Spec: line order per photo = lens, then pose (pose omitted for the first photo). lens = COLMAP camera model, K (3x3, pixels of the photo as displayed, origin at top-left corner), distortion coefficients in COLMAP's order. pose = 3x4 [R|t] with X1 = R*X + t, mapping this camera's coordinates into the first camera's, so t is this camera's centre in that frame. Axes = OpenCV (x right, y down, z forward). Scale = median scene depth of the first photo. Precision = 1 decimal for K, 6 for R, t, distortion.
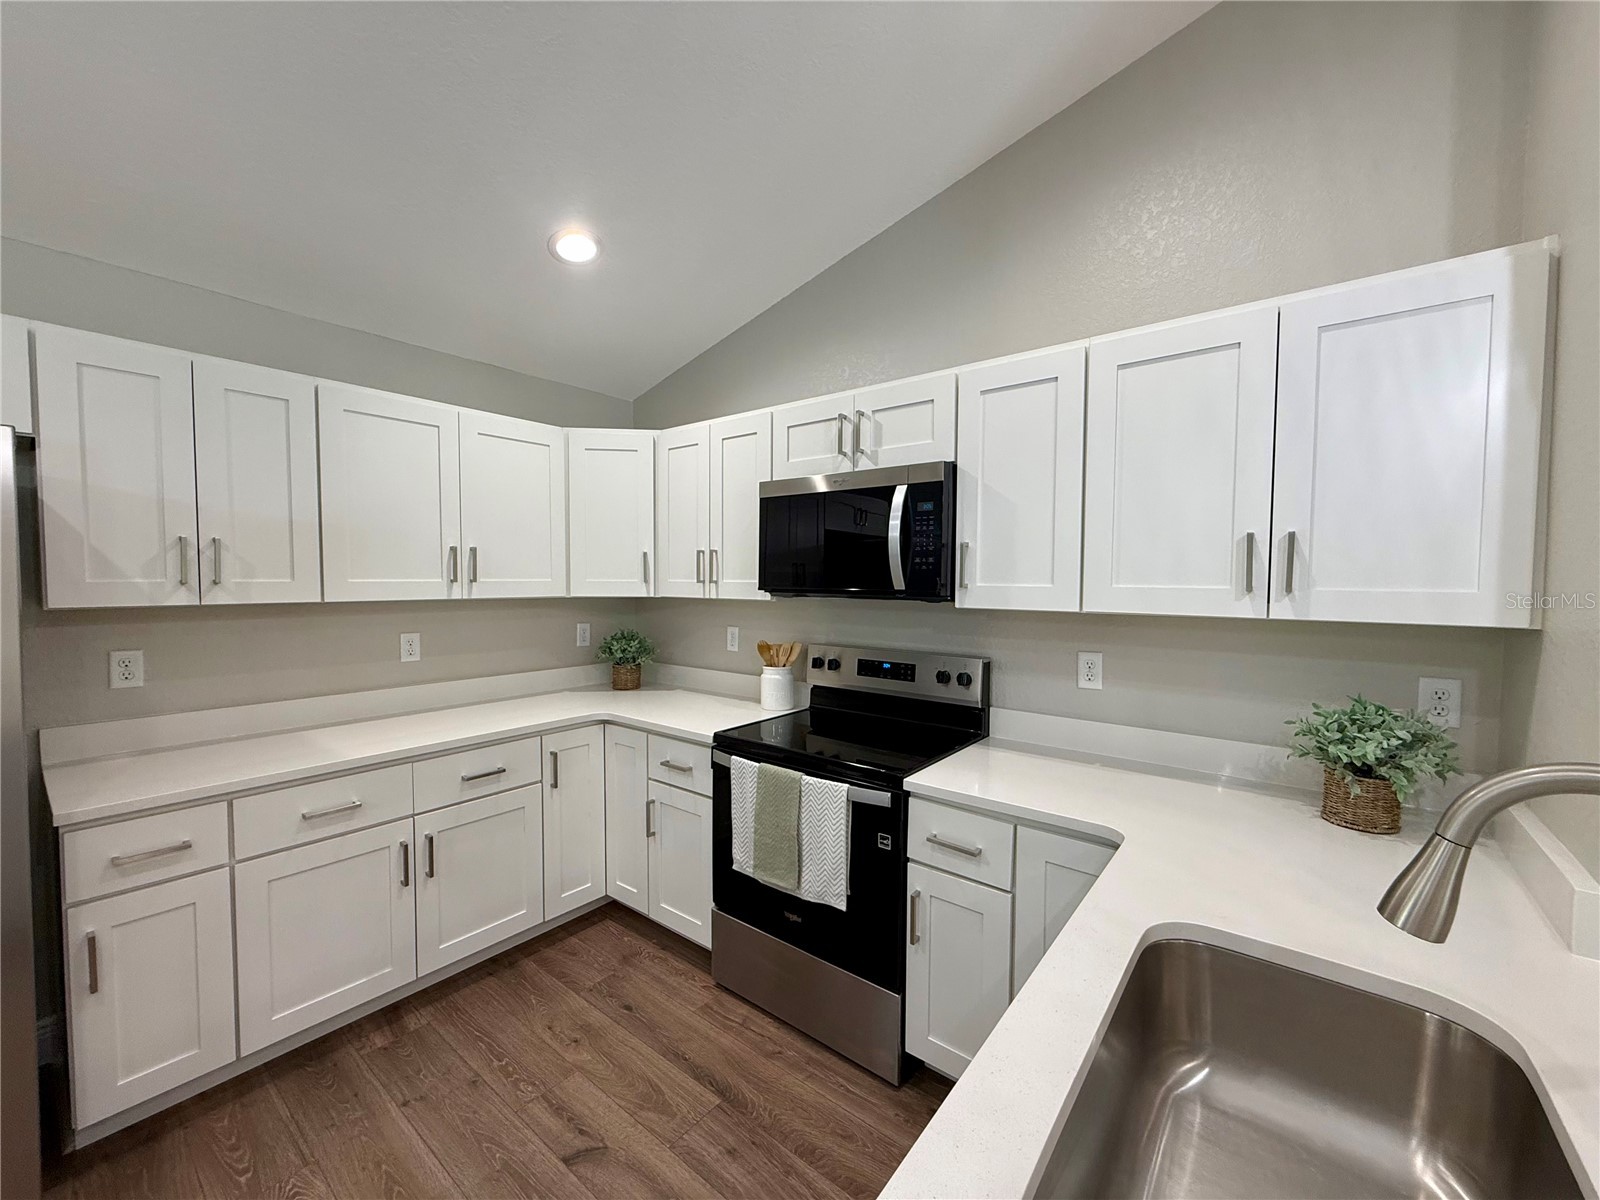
lens RADIAL K [[637.2, 0, 795.6], [0, 637.2, 601.9], [0, 0, 1]] dist [0.000573, -0.000374]
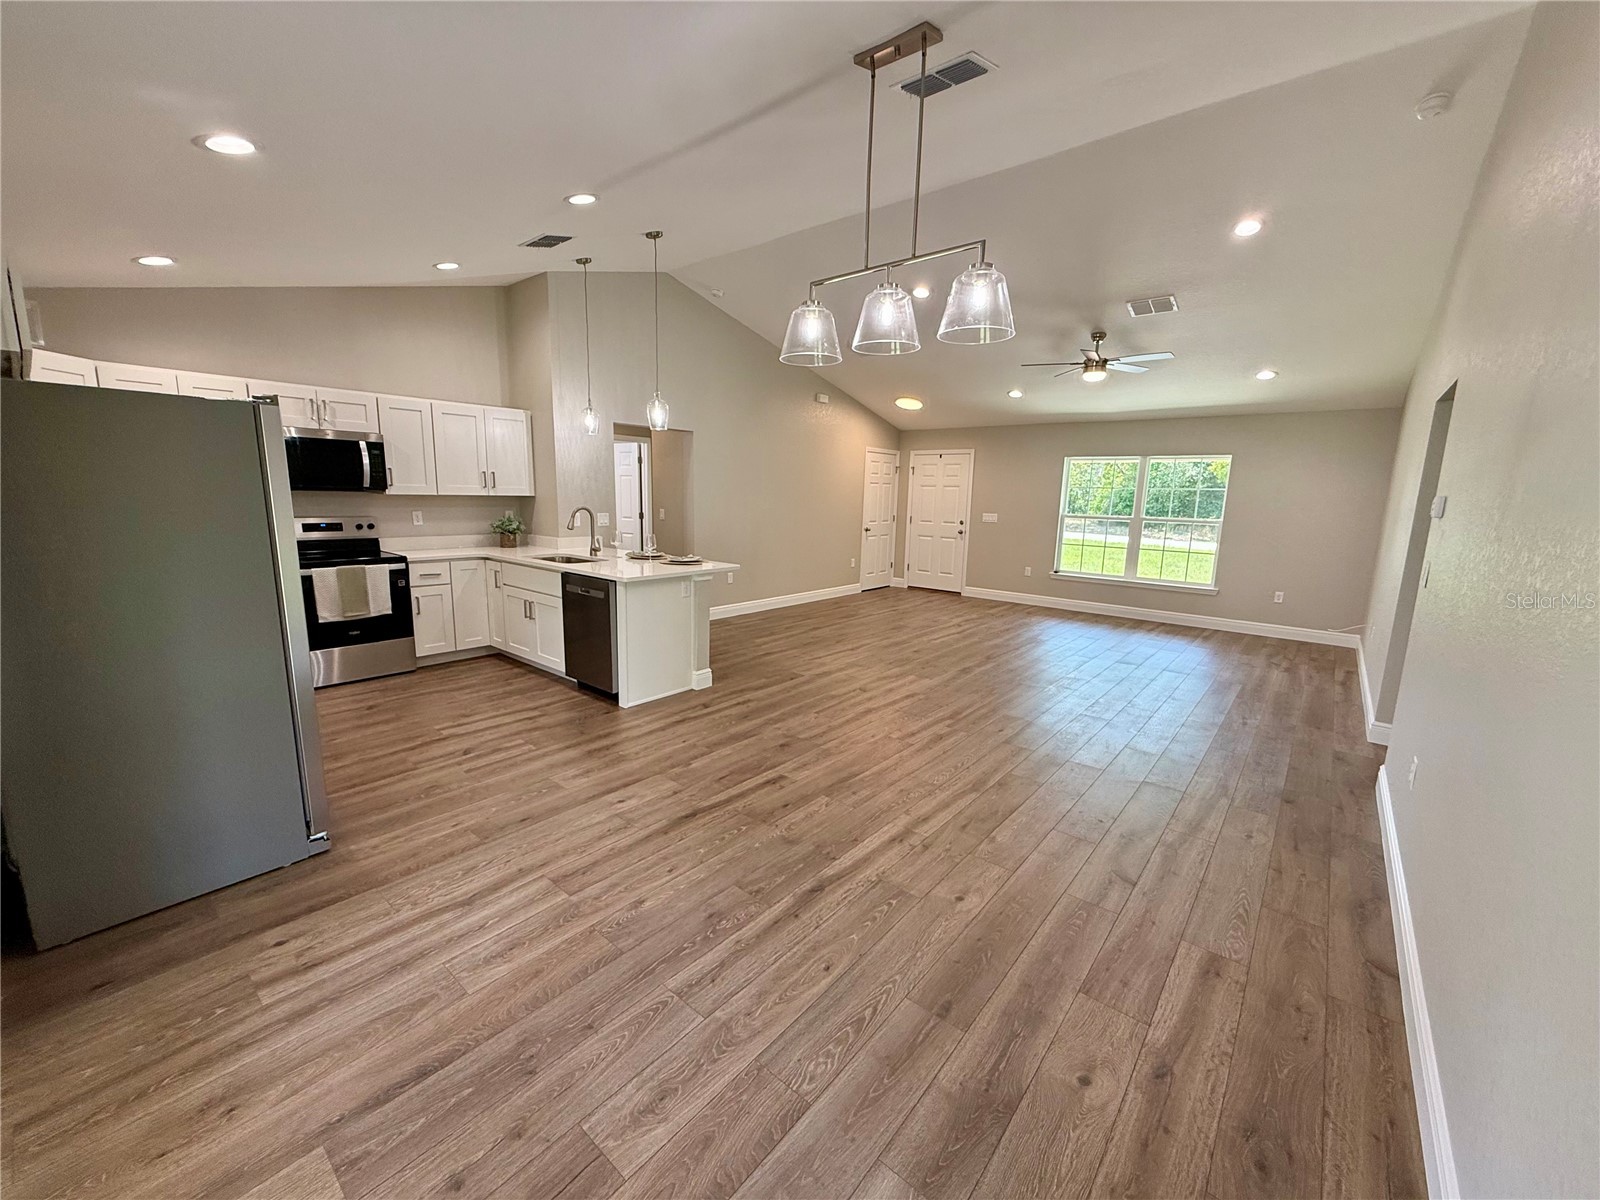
lens RADIAL K [[637.2, 0, 795.6], [0, 637.2, 601.9], [0, 0, 1]] dist [0.000573, -0.000374]
pose [[0.020269, -0.175983, 0.984185, -2.055126], [0.011494, 0.984363, 0.175778, 0.003326], [-0.999728, 0.007750, 0.021975, -0.588238]]
